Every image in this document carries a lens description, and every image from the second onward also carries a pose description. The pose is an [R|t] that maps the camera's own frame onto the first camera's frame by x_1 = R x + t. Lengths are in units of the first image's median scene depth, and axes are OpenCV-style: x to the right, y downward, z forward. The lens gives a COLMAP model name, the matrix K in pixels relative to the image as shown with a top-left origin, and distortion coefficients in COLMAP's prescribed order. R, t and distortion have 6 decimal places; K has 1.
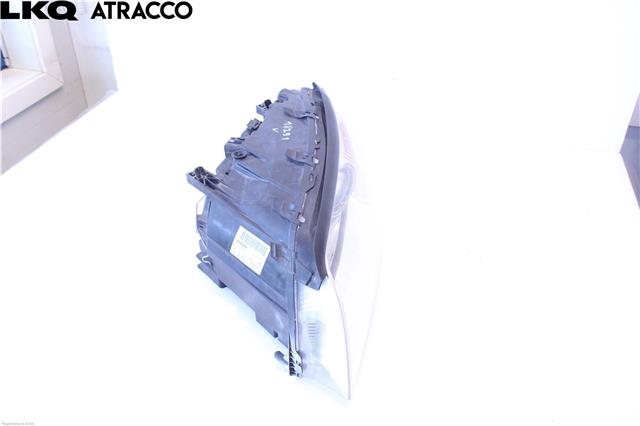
lens RADIAL K [[568.8, 0, 320.0], [0, 568.8, 213.0], [0, 0, 1]] dist [-0.081389, 0.008645]
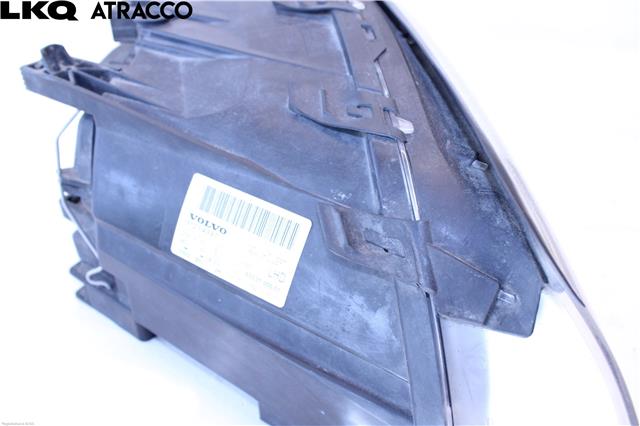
lens RADIAL K [[568.8, 0, 320.0], [0, 568.8, 213.0], [0, 0, 1]] dist [-0.081389, 0.008645]
pose [[0.967485, -0.113972, 0.225796, -0.138018], [0.107191, 0.993346, 0.042110, 0.037565], [-0.229093, -0.016537, 0.973264, 0.598247]]
